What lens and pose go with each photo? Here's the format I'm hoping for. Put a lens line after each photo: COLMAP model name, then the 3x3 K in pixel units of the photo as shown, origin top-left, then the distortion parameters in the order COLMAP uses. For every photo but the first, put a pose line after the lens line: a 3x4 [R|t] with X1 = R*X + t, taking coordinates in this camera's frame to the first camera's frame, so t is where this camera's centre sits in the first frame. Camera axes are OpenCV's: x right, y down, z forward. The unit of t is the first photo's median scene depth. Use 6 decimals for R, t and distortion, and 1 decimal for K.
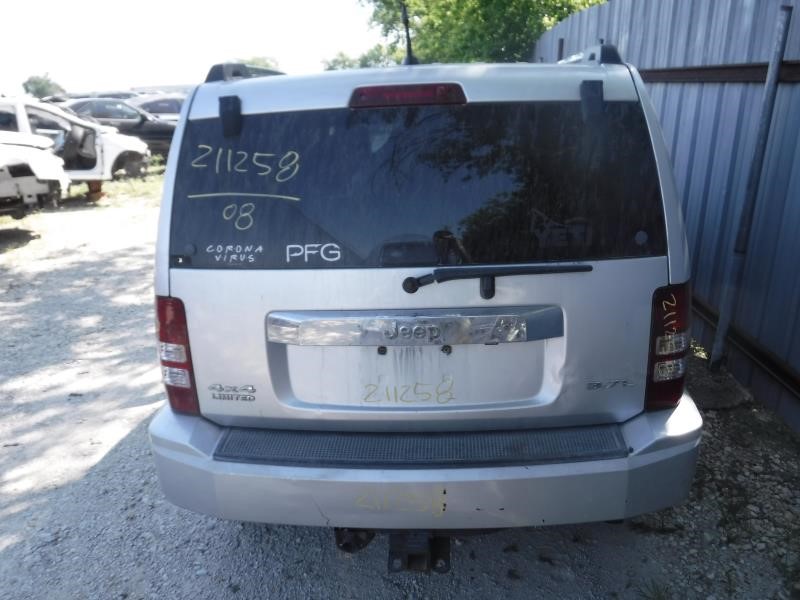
lens RADIAL K [[672.9, 0, 400.0], [0, 672.9, 300.0], [0, 0, 1]] dist [-0.106008, 0.006232]
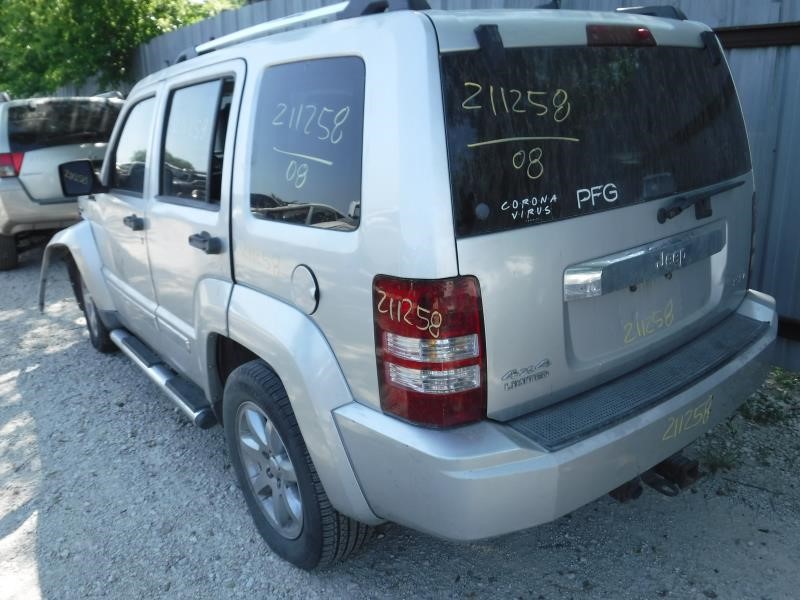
lens RADIAL K [[672.9, 0, 400.0], [0, 672.9, 300.0], [0, 0, 1]] dist [-0.106008, 0.006232]
pose [[0.753968, -0.201468, 0.625254, -0.943103], [0.216182, 0.974889, 0.053441, -0.036242], [-0.620320, 0.094876, 0.778589, 0.451817]]
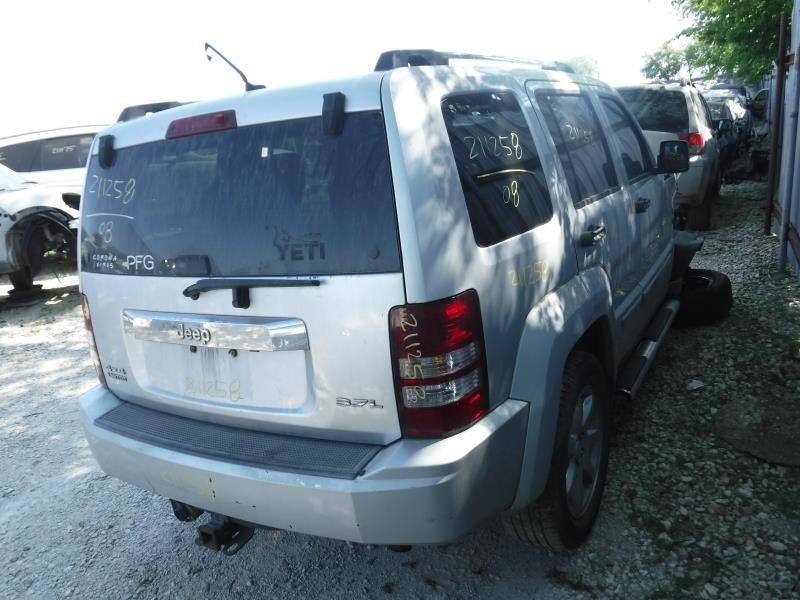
lens RADIAL K [[672.9, 0, 400.0], [0, 672.9, 300.0], [0, 0, 1]] dist [-0.106008, 0.006232]
pose [[0.891802, 0.048841, -0.449781, 0.812876], [-0.049054, 0.998733, 0.011188, -0.038649], [0.449758, 0.012086, 0.893069, 0.149276]]
